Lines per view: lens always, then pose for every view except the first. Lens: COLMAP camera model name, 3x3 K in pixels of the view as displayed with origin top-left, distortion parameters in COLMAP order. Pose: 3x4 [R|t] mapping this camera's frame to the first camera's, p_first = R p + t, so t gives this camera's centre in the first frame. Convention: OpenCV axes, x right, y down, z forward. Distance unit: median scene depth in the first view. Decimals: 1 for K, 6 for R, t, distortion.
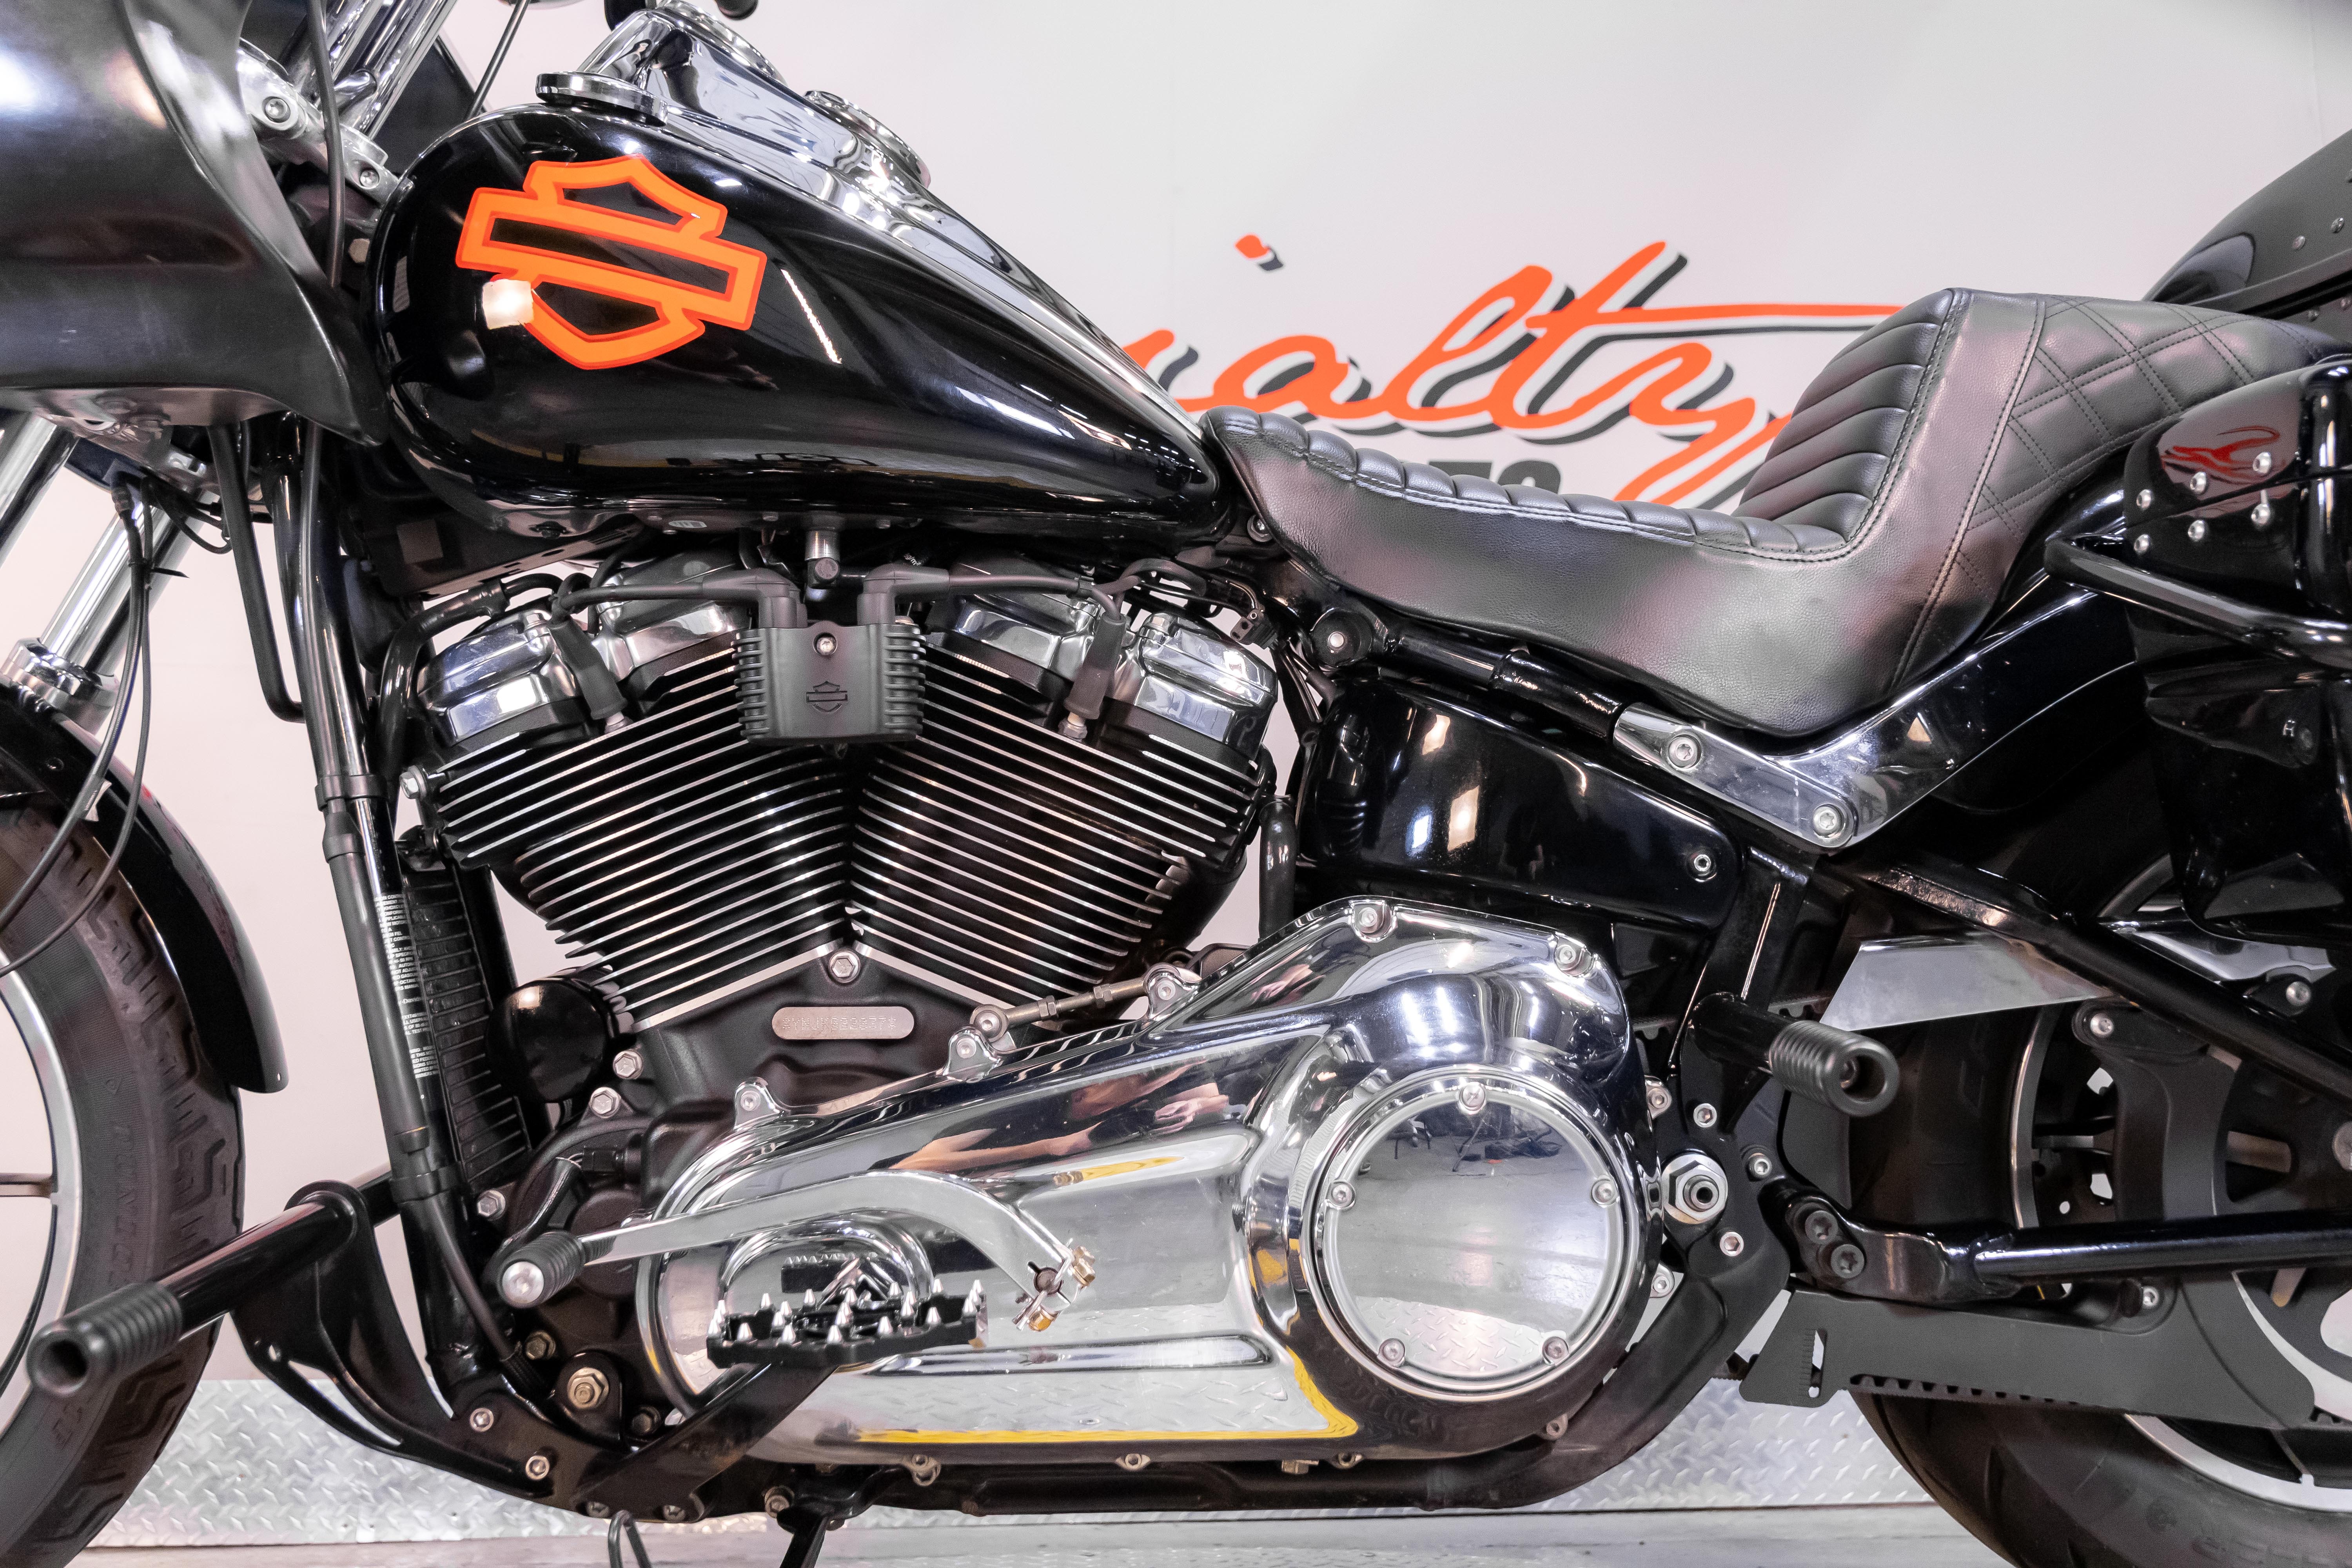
lens RADIAL K [[1988.6, 0, 1163.9], [0, 1988.6, 787.3], [0, 0, 1]] dist [-0.000890, -0.011951]
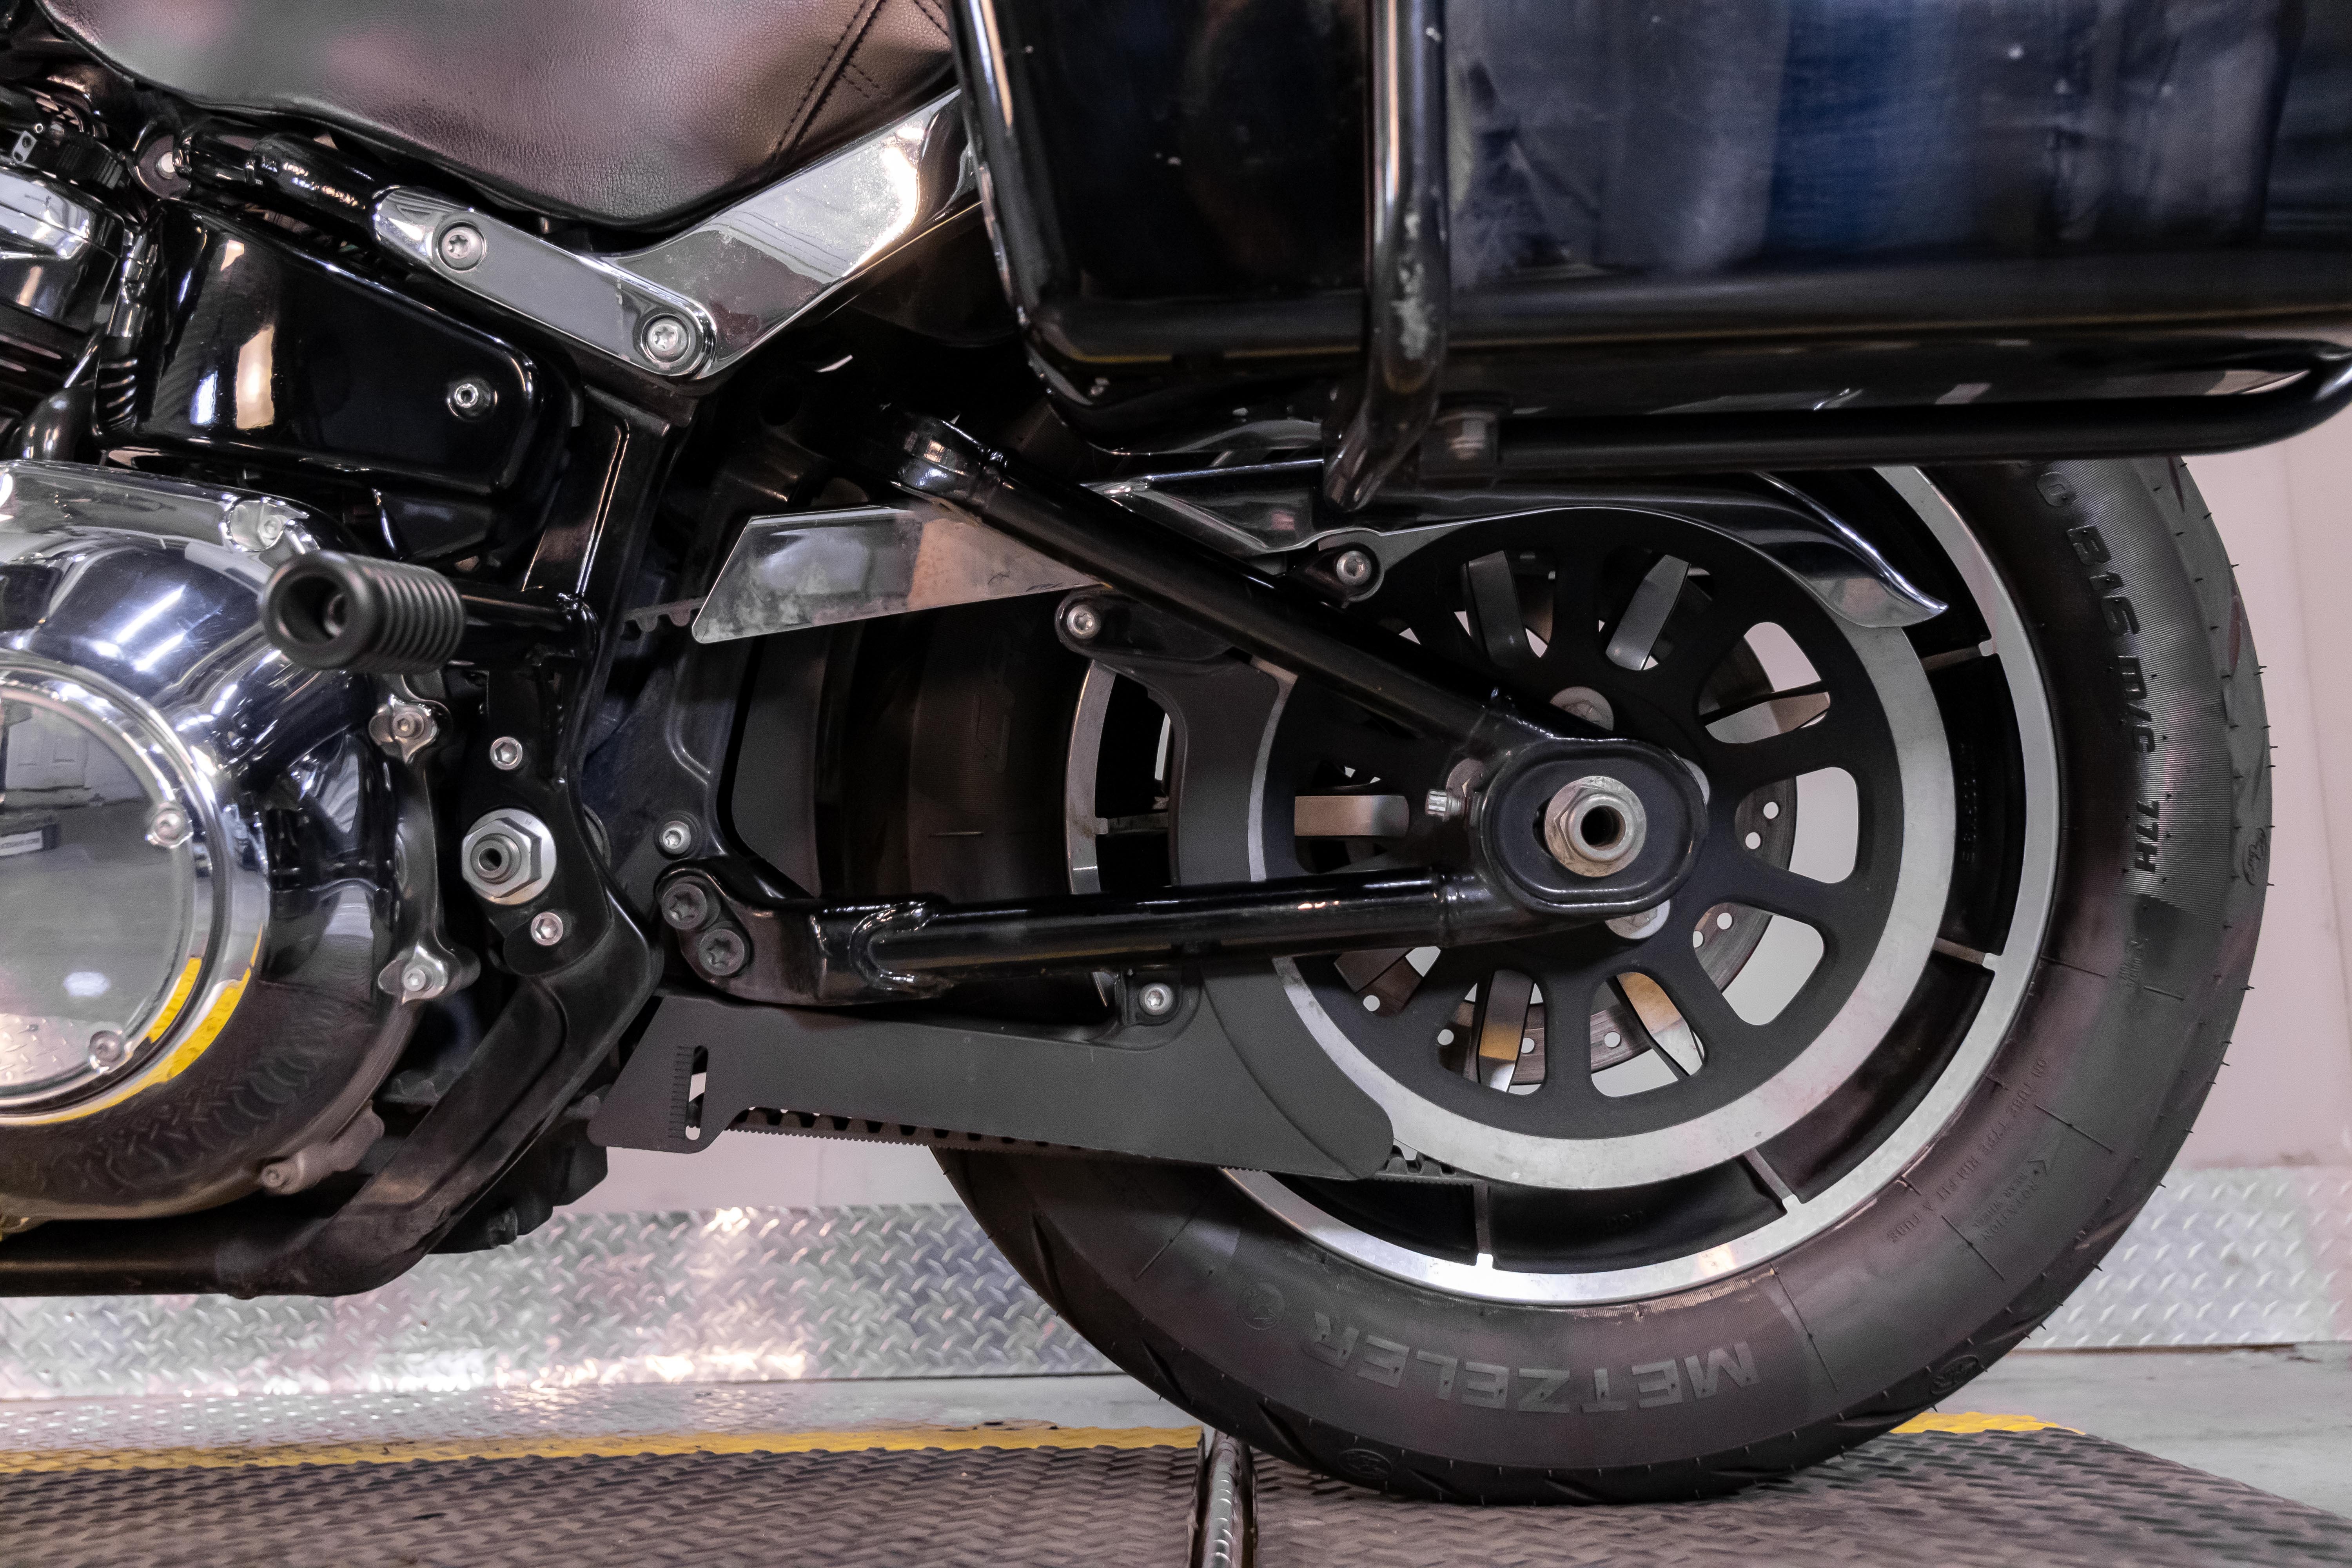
lens RADIAL K [[1988.6, 0, 1173.0], [0, 1988.6, 781.5], [0, 0, 1]] dist [-0.000890, -0.011951]
pose [[0.997527, -0.022630, -0.066547, 0.549974], [0.025644, 0.998667, 0.044801, 0.146264], [0.065444, -0.046396, 0.996777, 0.287567]]
